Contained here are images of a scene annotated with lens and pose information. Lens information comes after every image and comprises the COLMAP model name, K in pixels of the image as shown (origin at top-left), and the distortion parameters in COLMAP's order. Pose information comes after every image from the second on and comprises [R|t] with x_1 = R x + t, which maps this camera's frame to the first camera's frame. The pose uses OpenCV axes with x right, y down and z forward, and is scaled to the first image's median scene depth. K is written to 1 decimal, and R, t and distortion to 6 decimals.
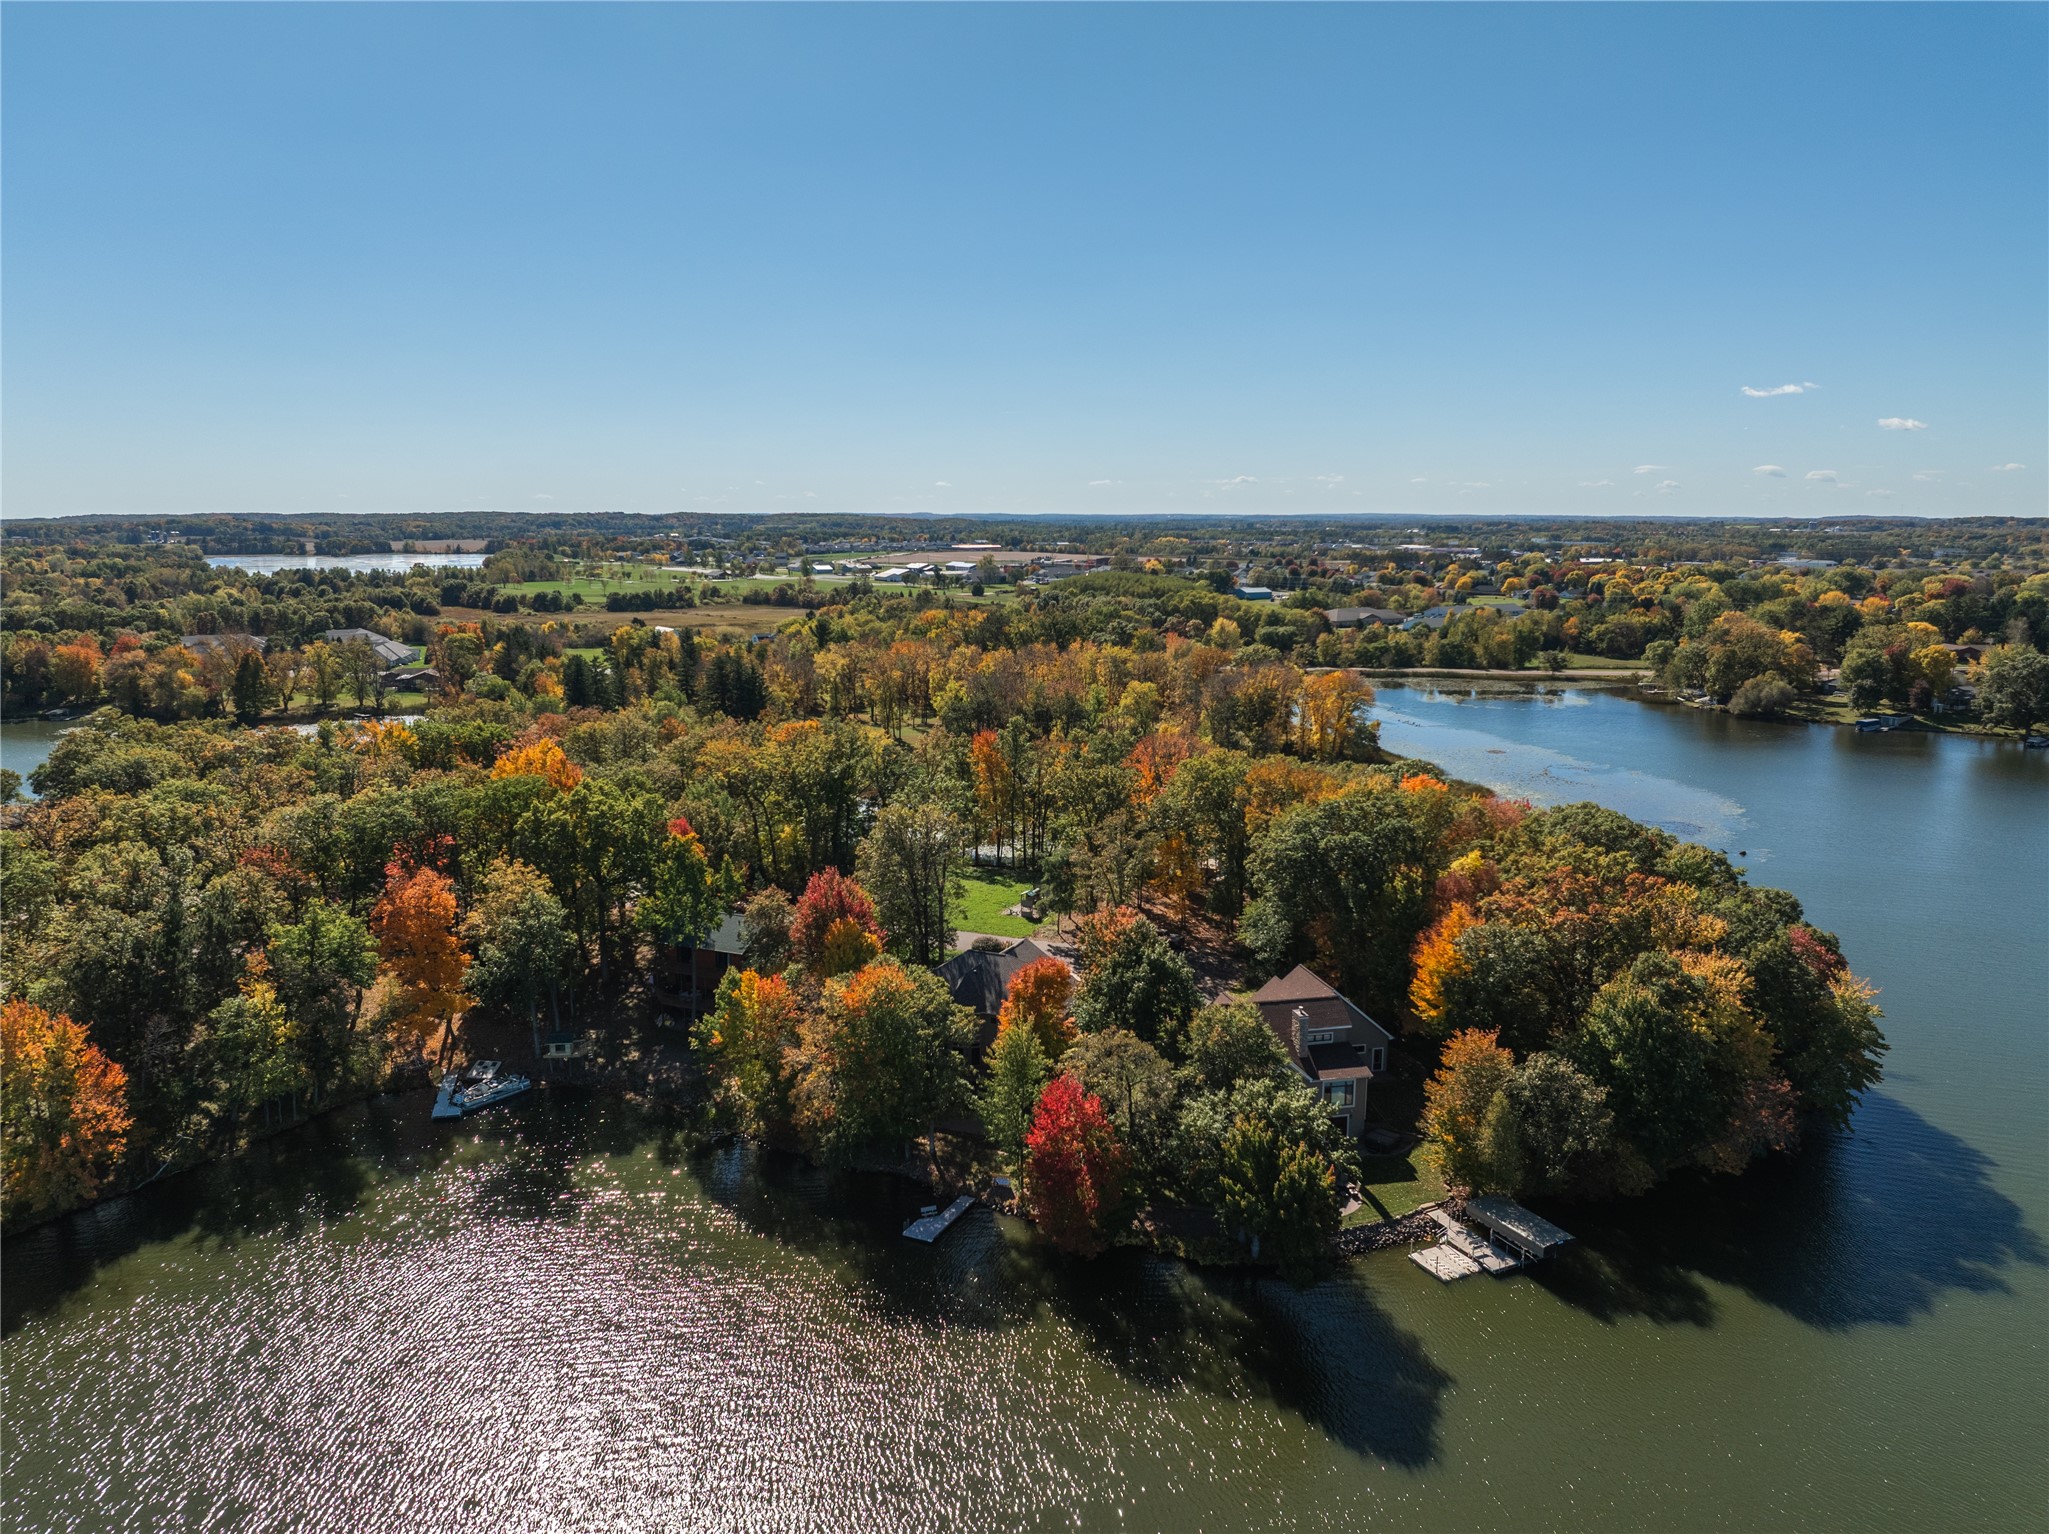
lens RADIAL K [[1440.6, 0, 1017.8], [0, 1440.6, 760.1], [0, 0, 1]] dist [-0.027920, -0.005984]
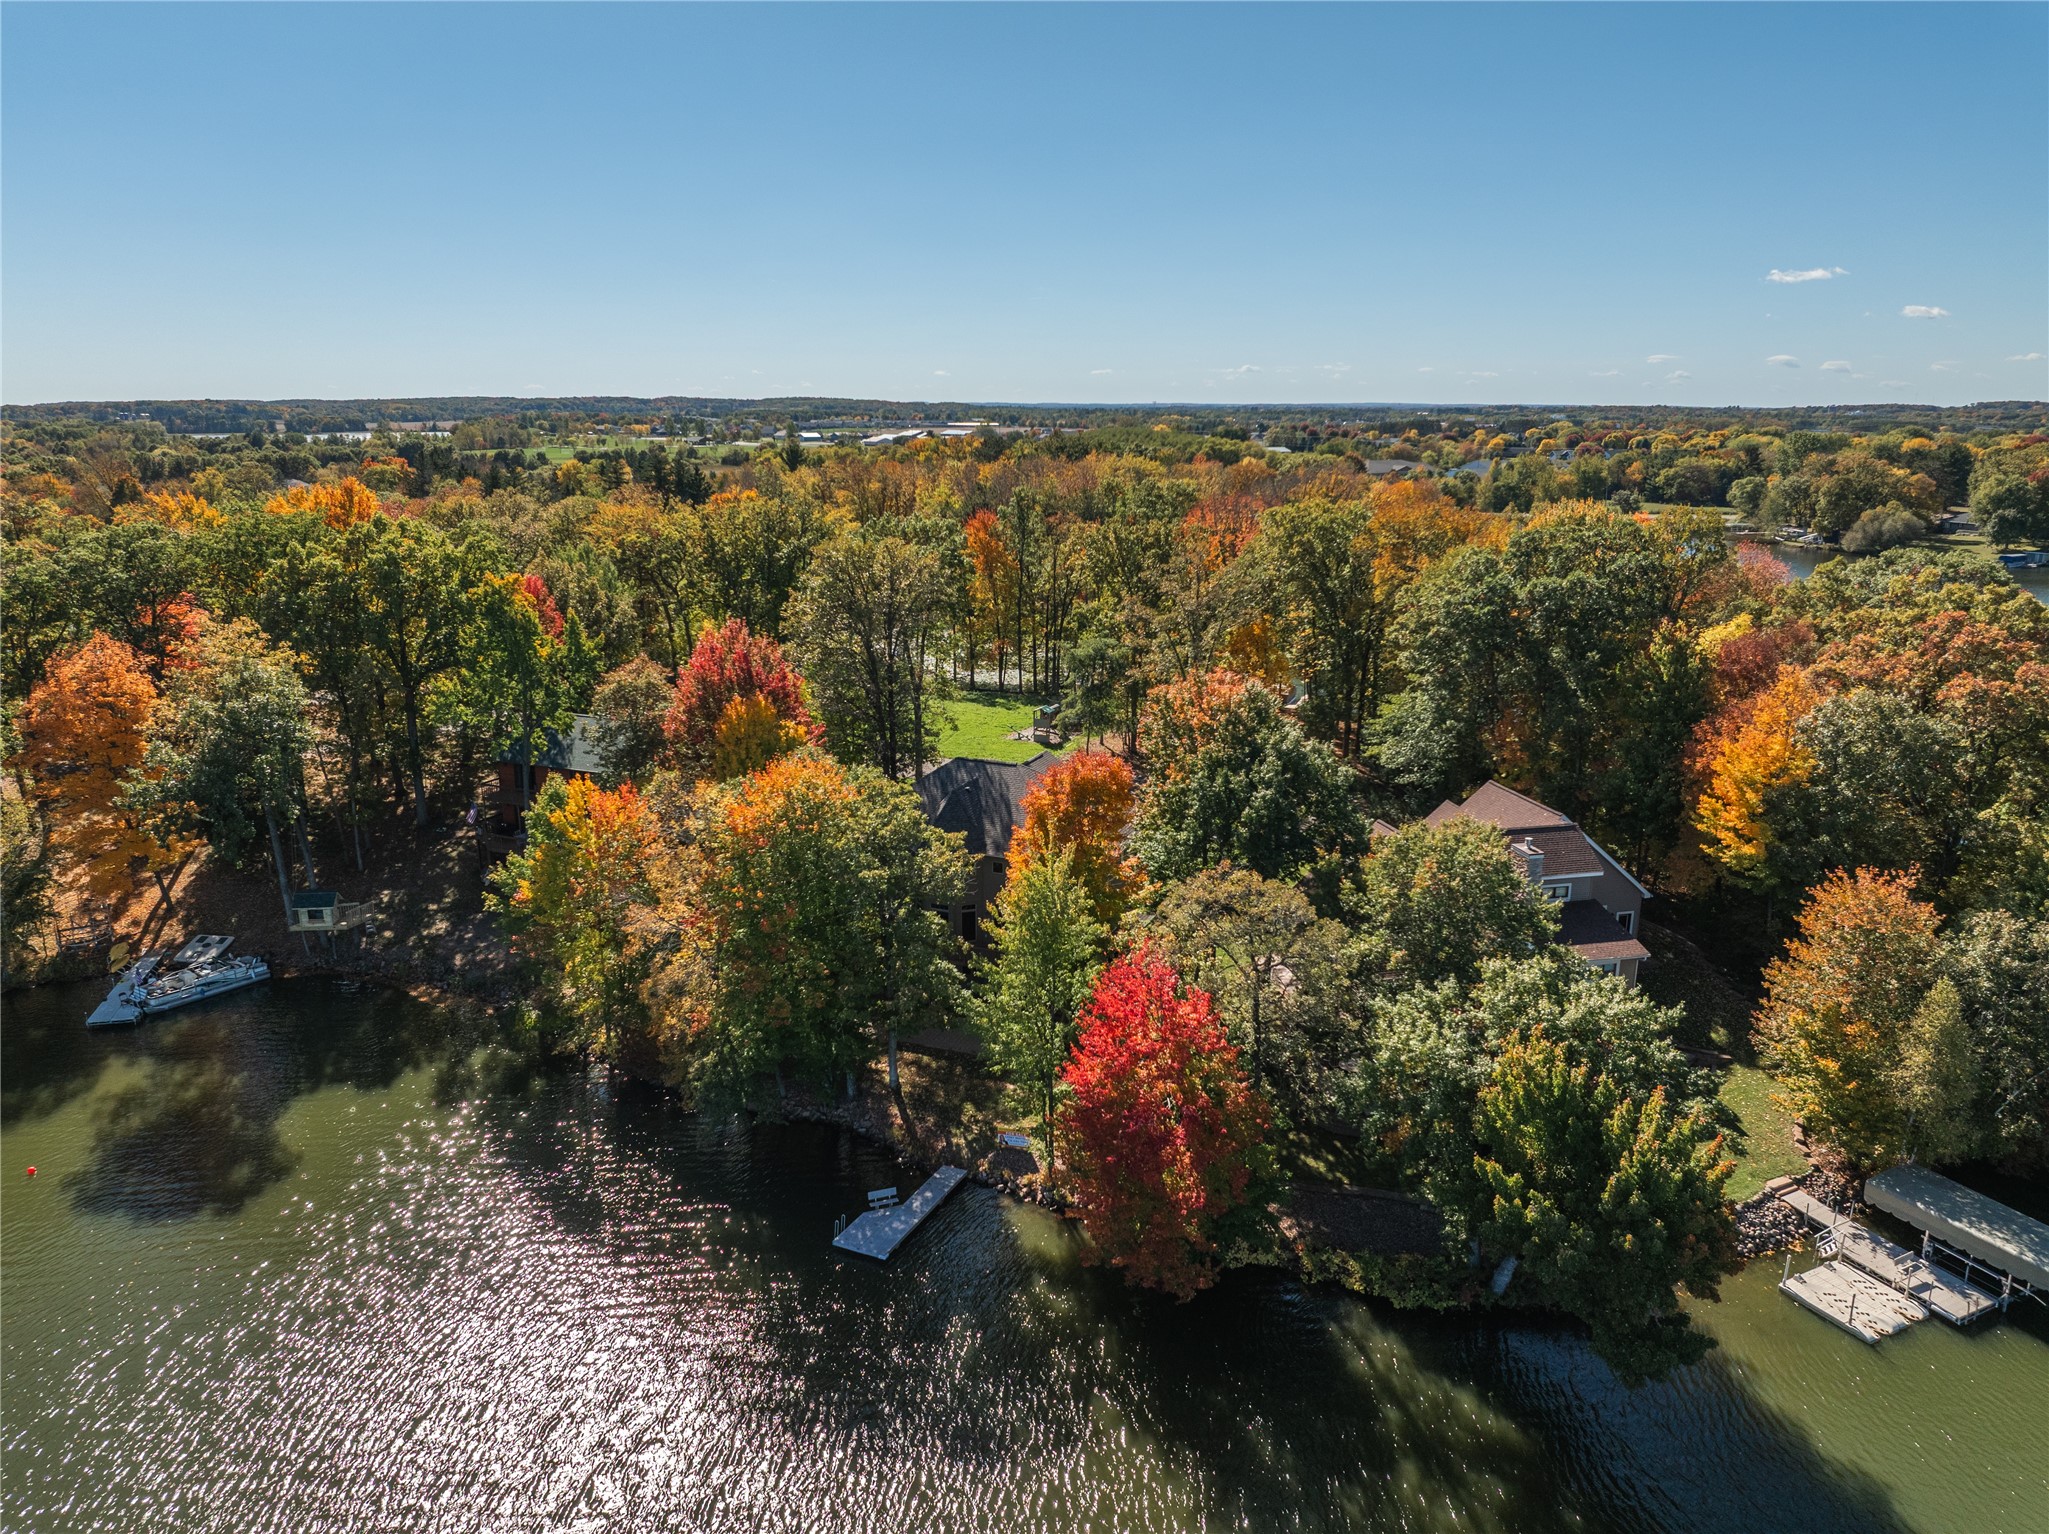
lens RADIAL K [[1440.6, 0, 1019.3], [0, 1440.6, 760.1], [0, 0, 1]] dist [-0.027920, -0.005984]
pose [[0.999995, 0.000349, 0.003093, -0.009842], [-0.000575, 0.997321, 0.073146, 0.091029], [-0.003059, -0.073147, 0.997316, 0.395323]]
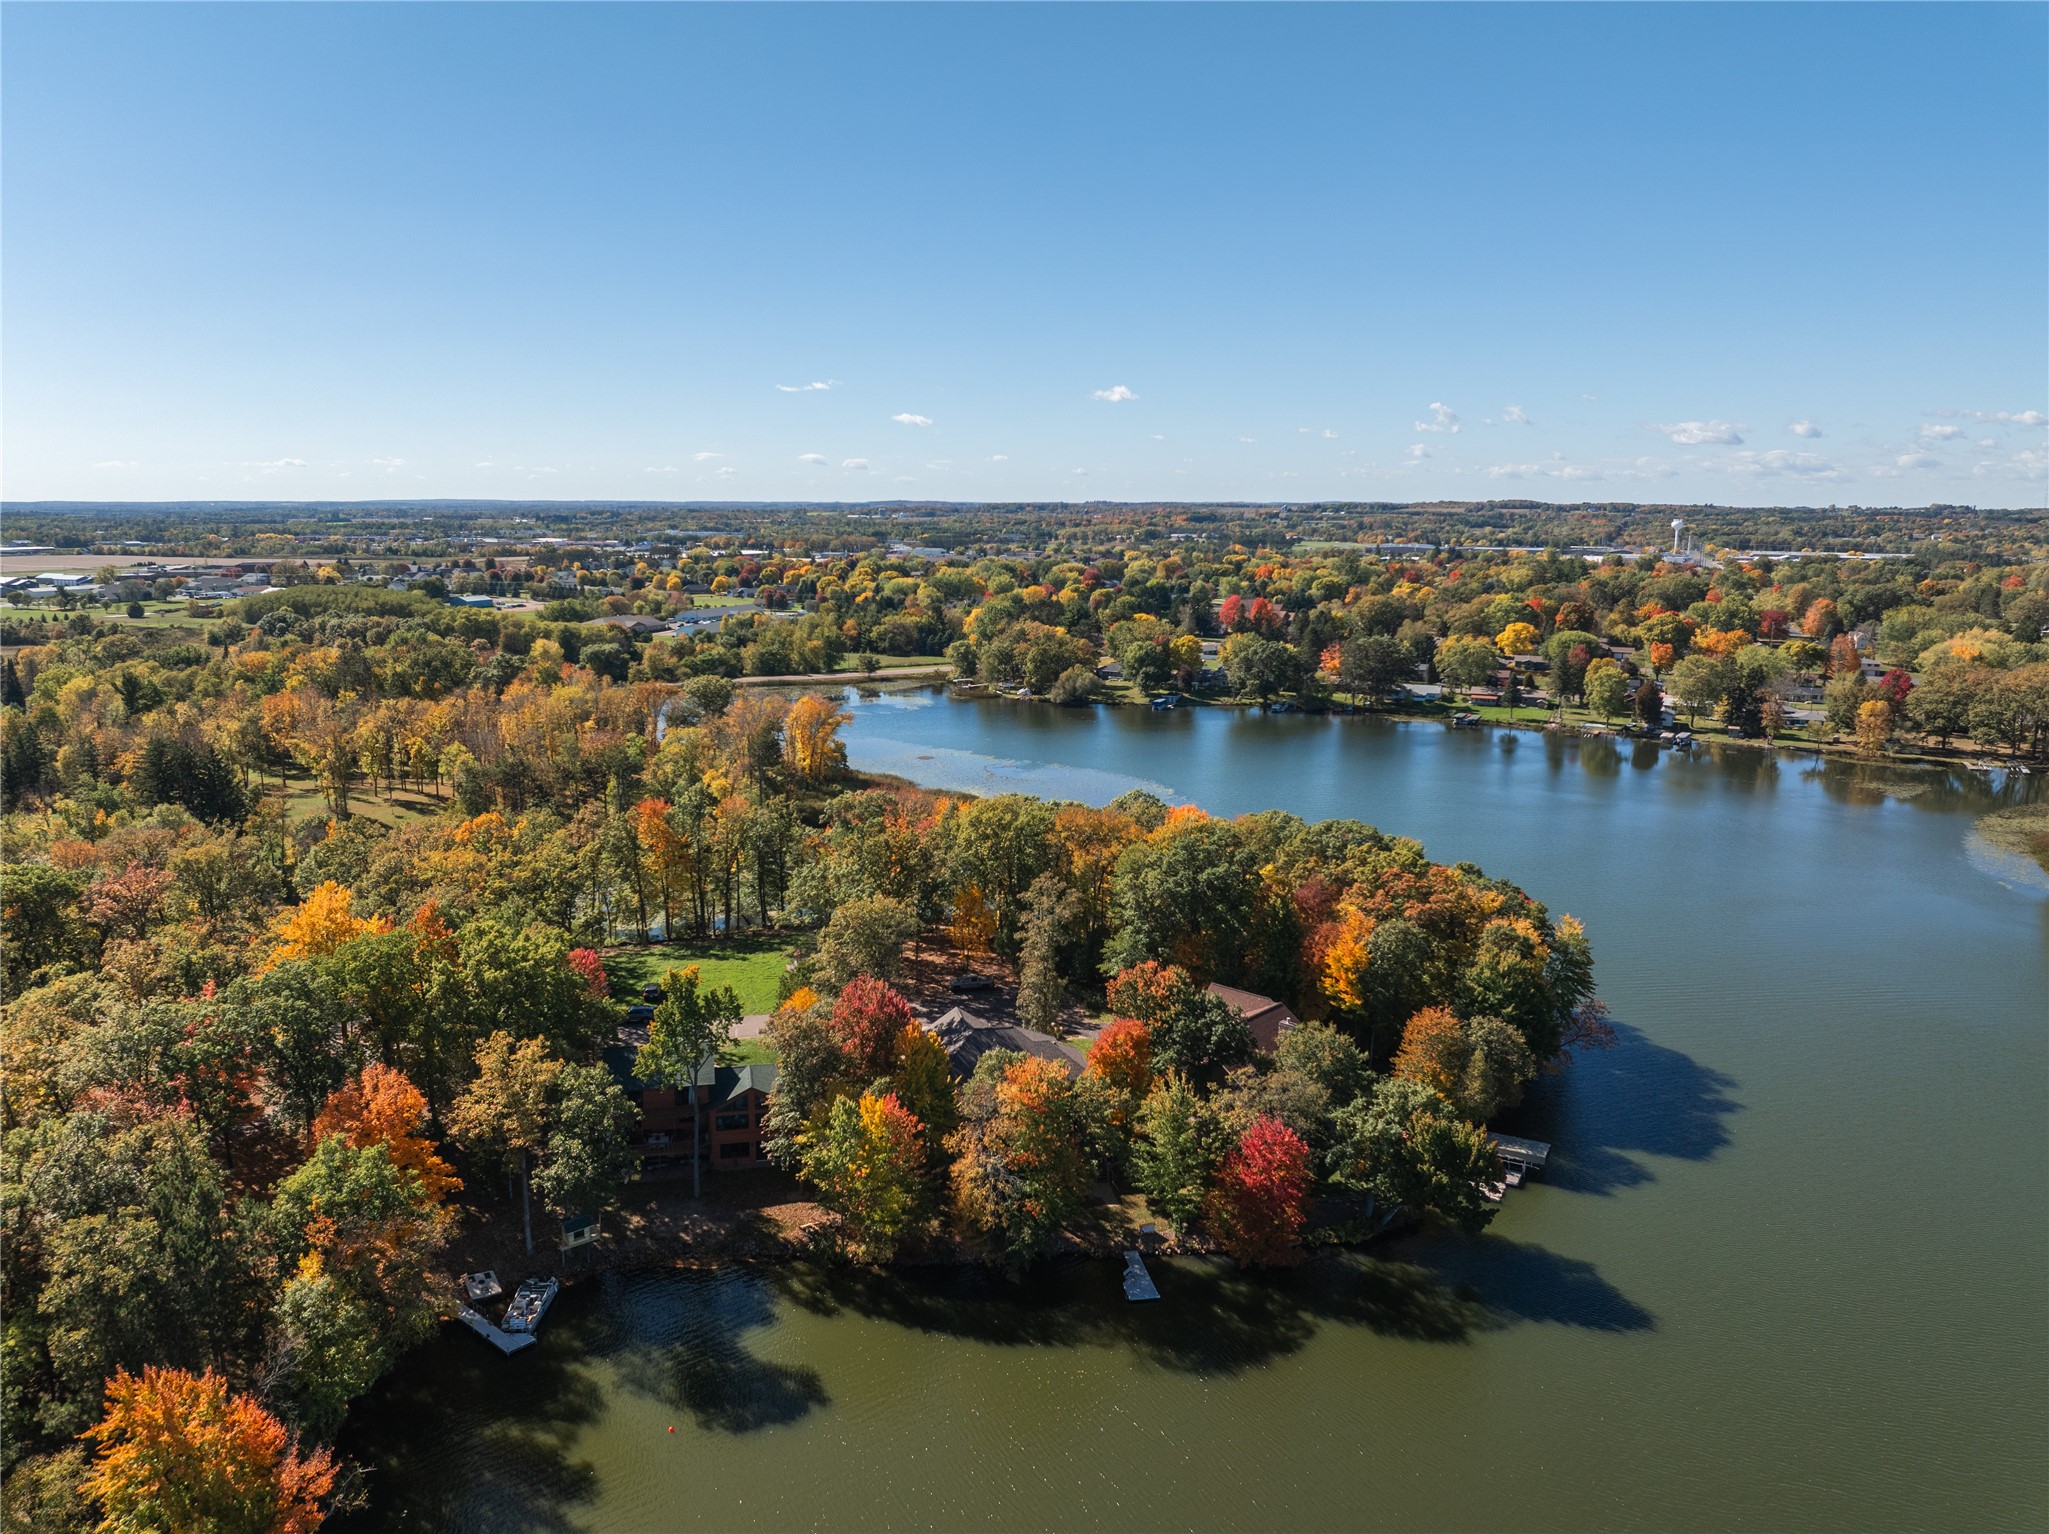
lens RADIAL K [[1440.6, 0, 1018.8], [0, 1440.6, 762.9], [0, 0, 1]] dist [-0.027920, -0.005984]
pose [[0.816283, -0.099796, 0.568967, -0.603459], [0.092796, 0.994826, 0.041359, -0.103580], [-0.570151, 0.019037, 0.821320, 0.127905]]
